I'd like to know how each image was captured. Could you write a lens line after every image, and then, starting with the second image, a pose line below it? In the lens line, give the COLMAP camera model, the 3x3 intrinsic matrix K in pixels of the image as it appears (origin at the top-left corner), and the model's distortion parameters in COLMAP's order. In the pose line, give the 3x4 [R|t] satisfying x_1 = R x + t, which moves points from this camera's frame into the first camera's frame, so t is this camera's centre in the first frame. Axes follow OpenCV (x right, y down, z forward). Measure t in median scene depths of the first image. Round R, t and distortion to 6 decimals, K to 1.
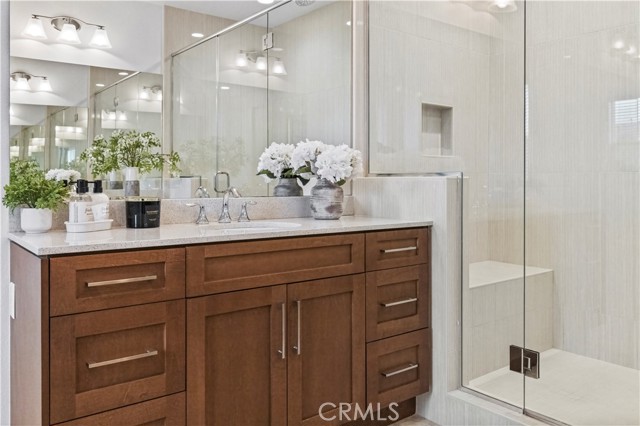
lens RADIAL K [[516.4, 0, 320.0], [0, 516.4, 184.6], [0, 0, 1]] dist [0.002115, 0.000395]
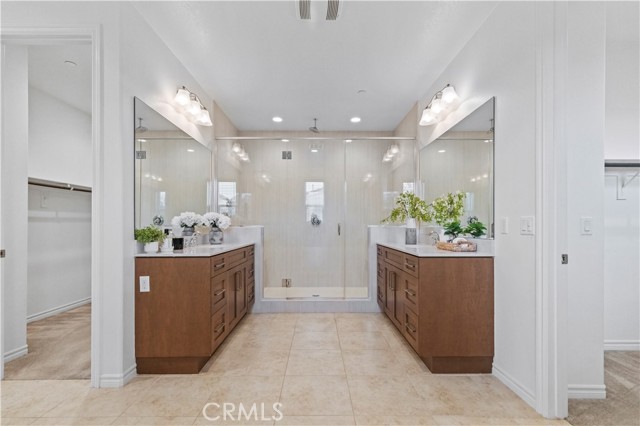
lens RADIAL K [[277.1, 0, 320.2], [0, 277.1, 226.7], [0, 0, 1]] dist [0.001099, 0.000018]
pose [[0.606604, 0.000735, 0.795004, -0.792307], [0.002464, 0.999993, -0.002804, -0.011748], [-0.795000, 0.003660, 0.606598, -0.223971]]
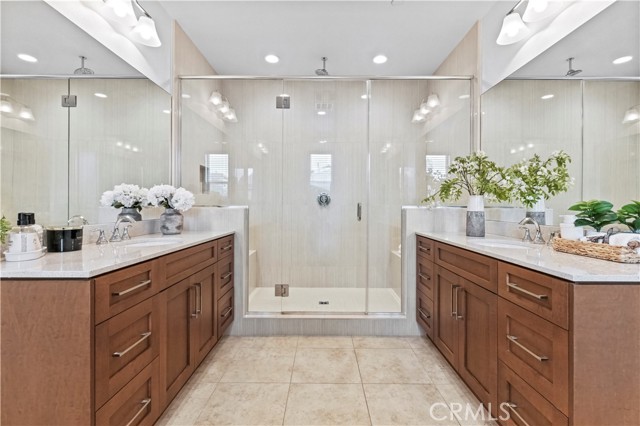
lens RADIAL K [[287.0, 0, 319.1], [0, 287.0, 210.0], [0, 0, 1]] dist [0.004522, 0.000065]
pose [[0.624184, -0.005678, 0.781257, -0.425476], [-0.002424, 0.999955, 0.009203, -0.018418], [-0.781274, -0.007638, 0.624142, 0.086441]]
